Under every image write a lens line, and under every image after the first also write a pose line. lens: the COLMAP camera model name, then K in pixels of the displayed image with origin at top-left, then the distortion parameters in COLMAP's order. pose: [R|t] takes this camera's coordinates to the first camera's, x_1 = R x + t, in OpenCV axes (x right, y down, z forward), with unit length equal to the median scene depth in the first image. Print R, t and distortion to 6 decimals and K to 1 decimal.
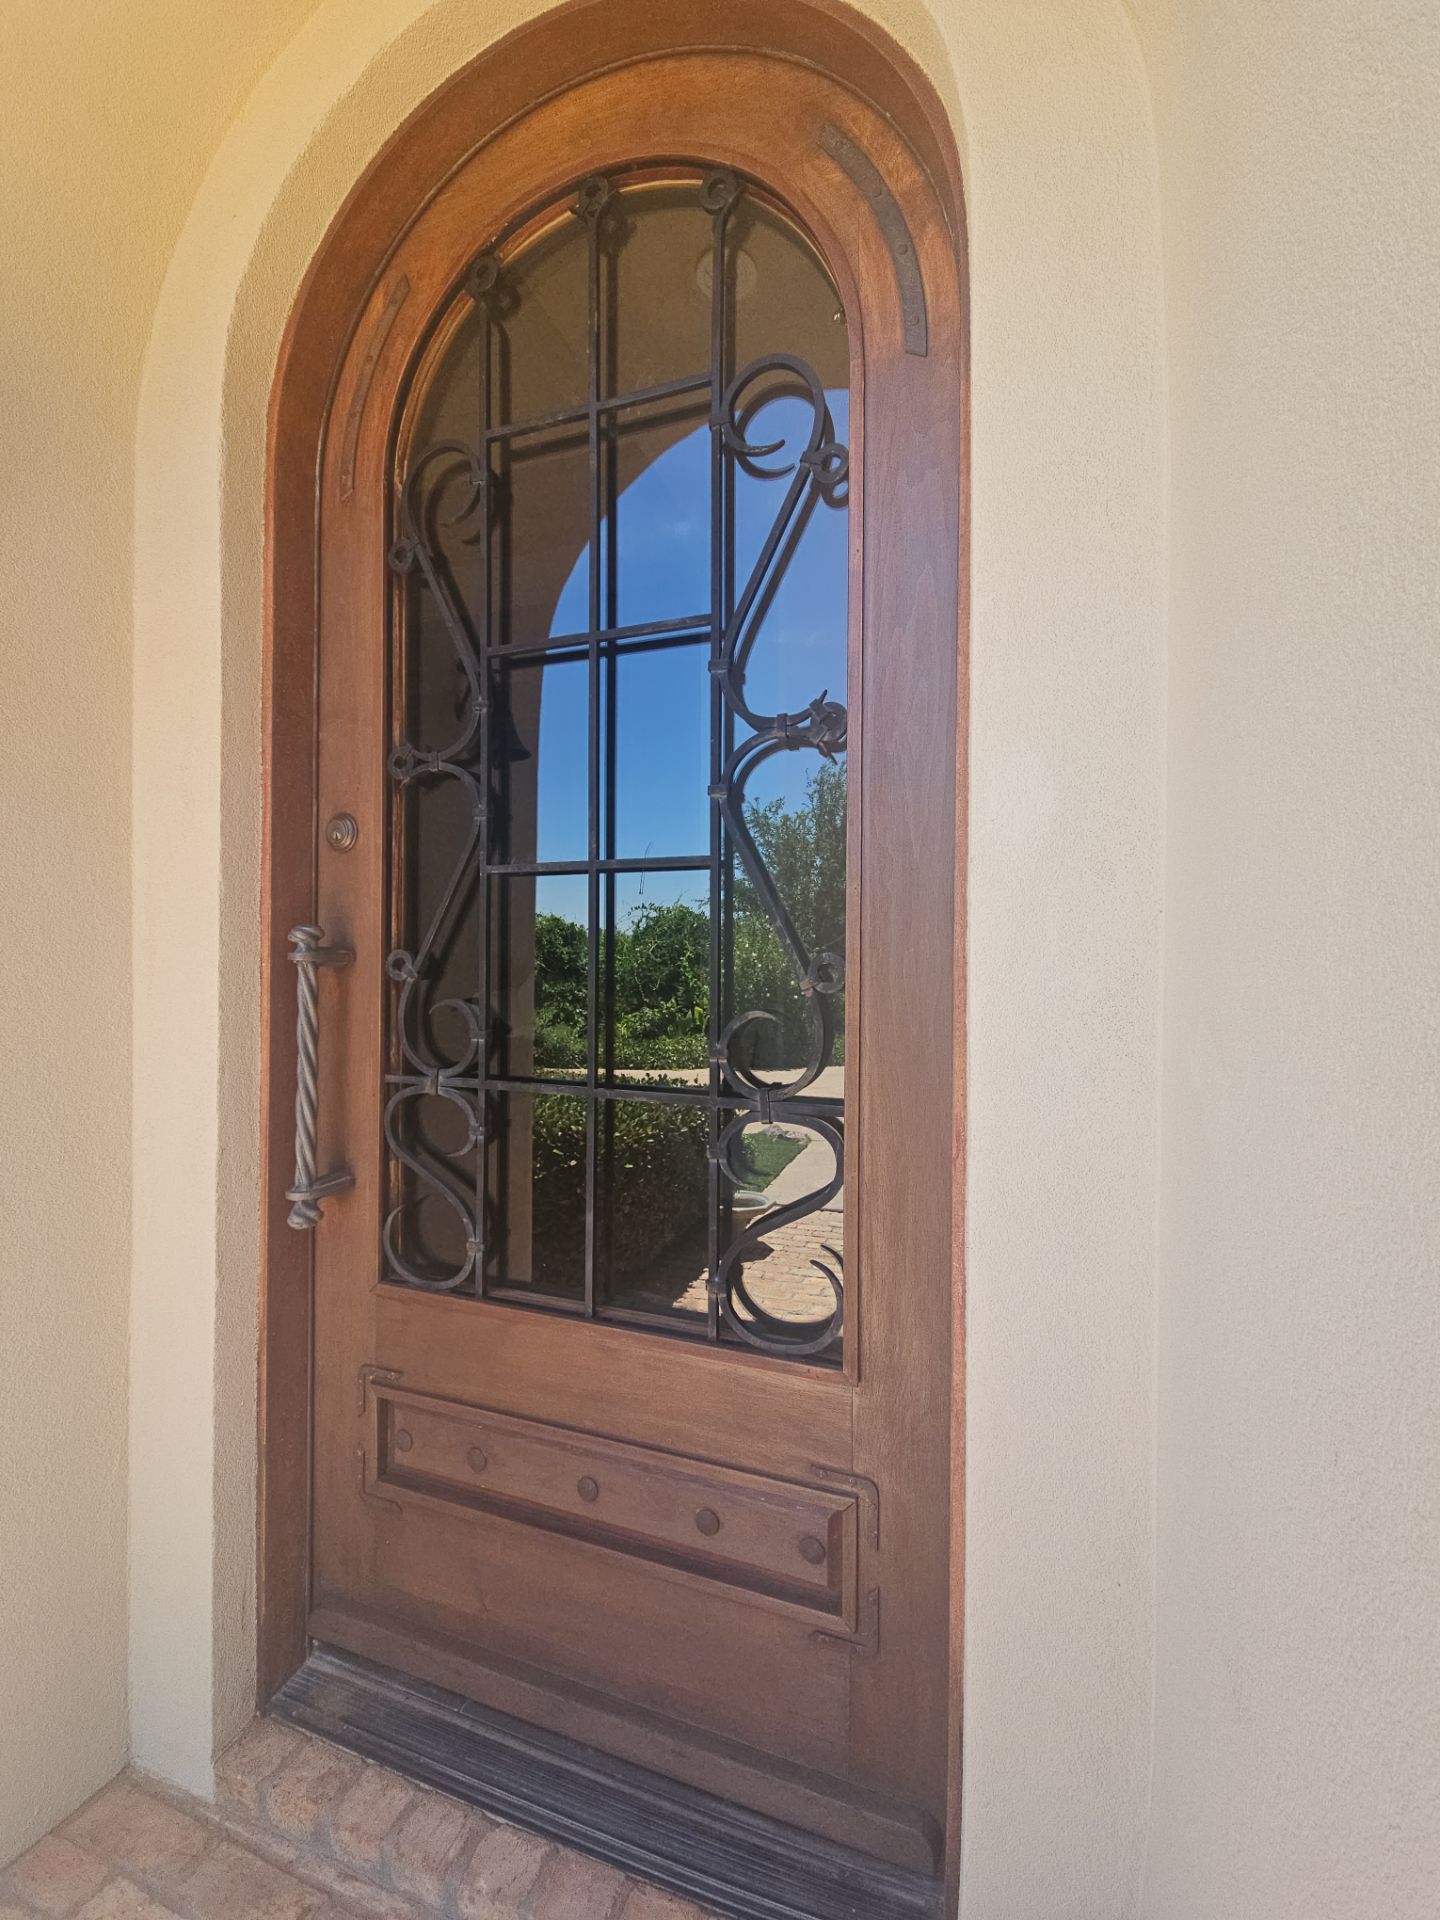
lens RADIAL K [[889.7, 0, 720.0], [0, 889.7, 960.0], [0, 0, 1]] dist [0.002337, 0.000656]
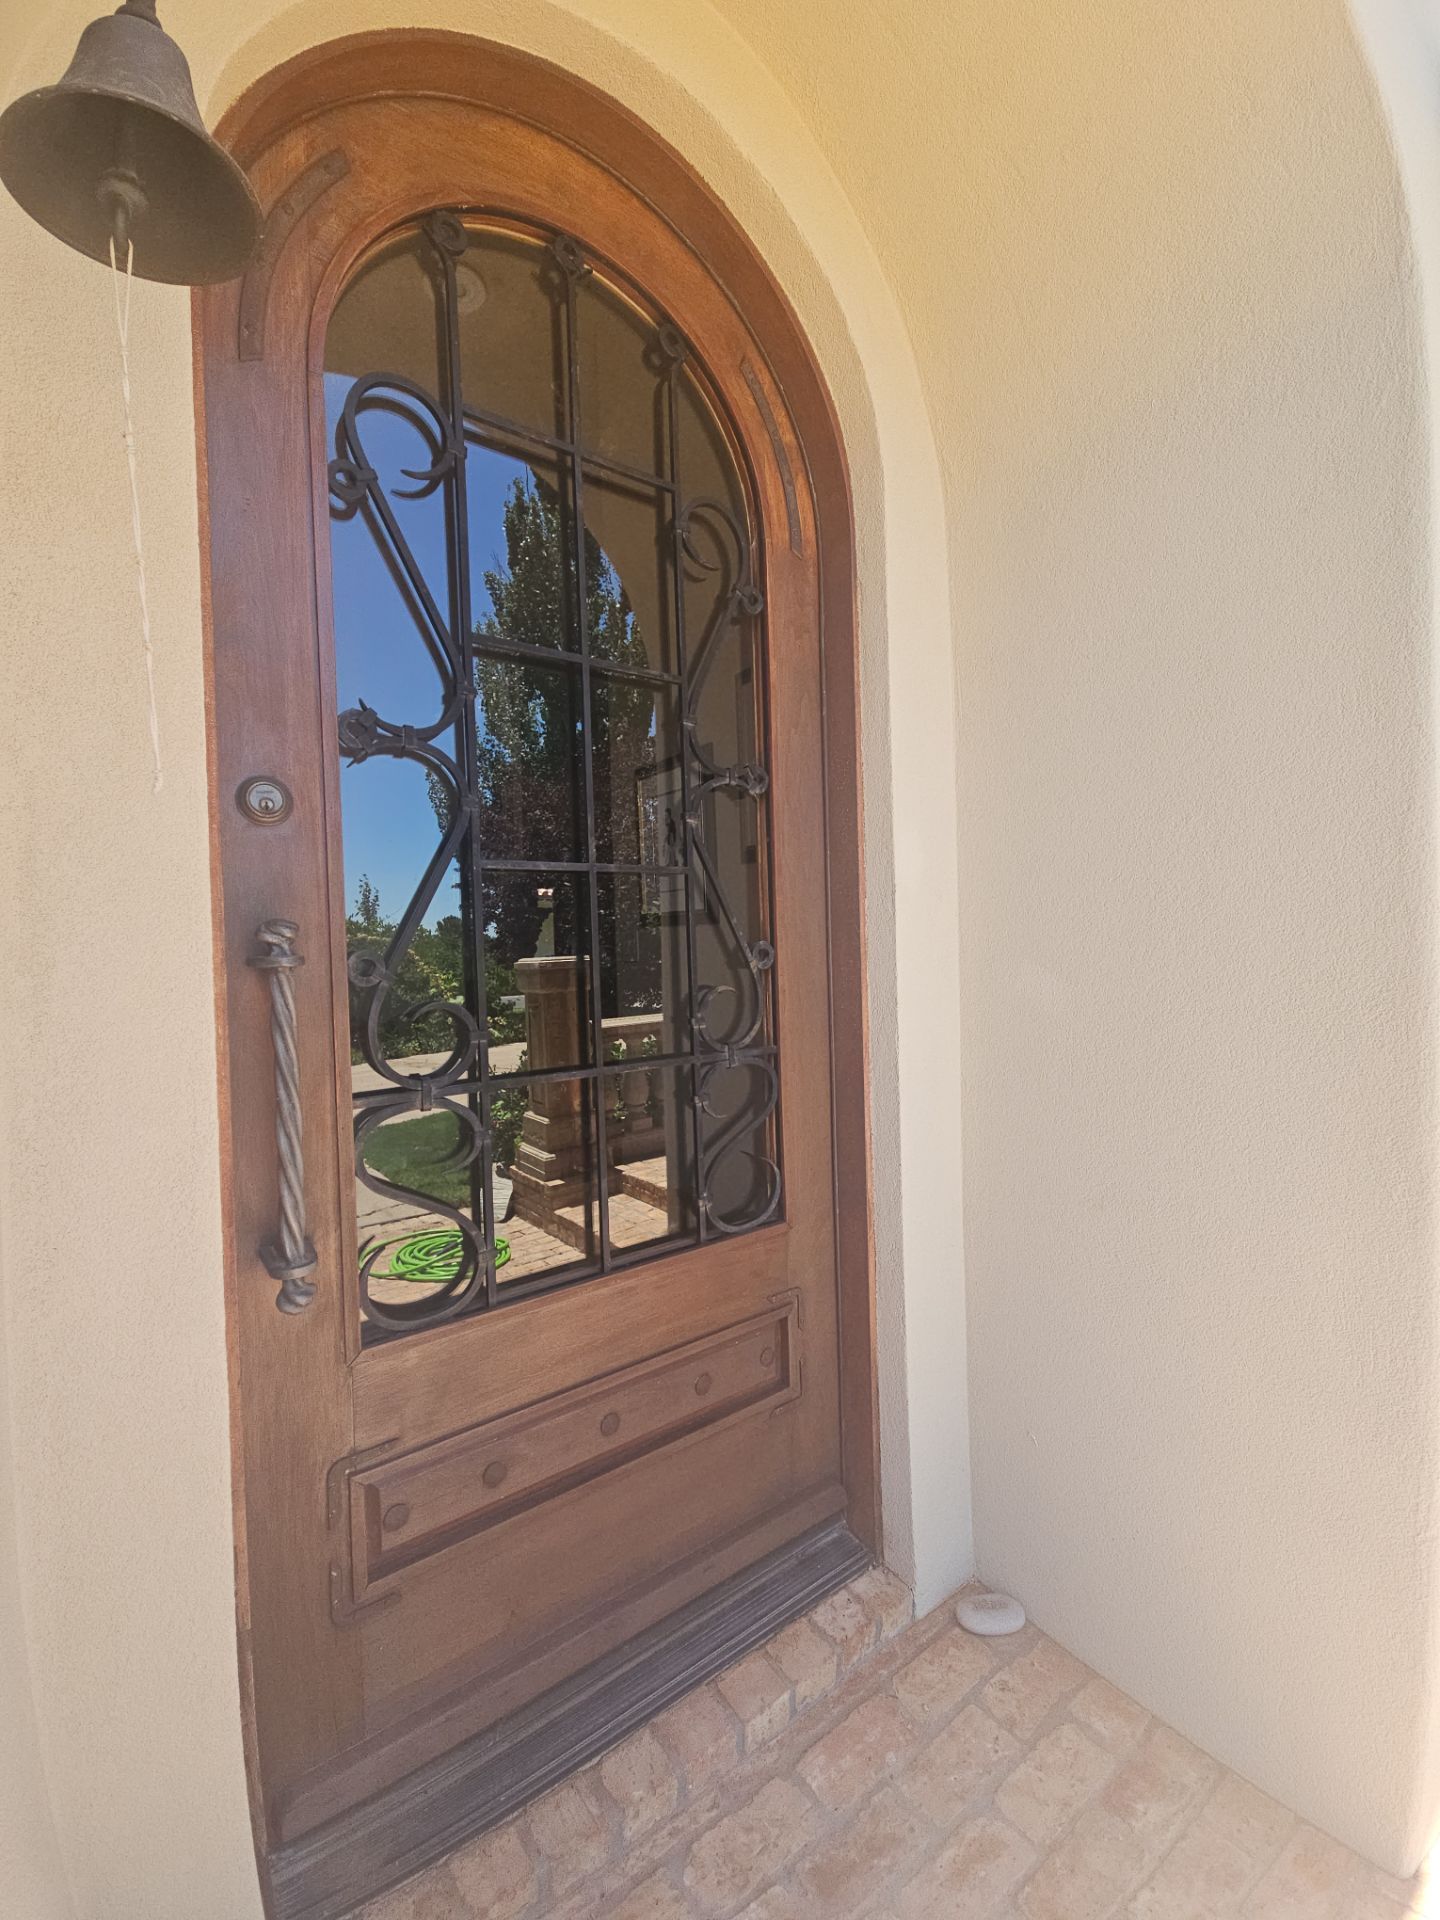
lens RADIAL K [[790.3, 0, 720.0], [0, 790.3, 960.0], [0, 0, 1]] dist [0.016770, -0.014353]
pose [[0.520865, -0.036145, 0.852873, -0.920390], [0.033504, 0.999199, 0.021885, -0.007405], [-0.852981, 0.017175, 0.521659, 0.355379]]
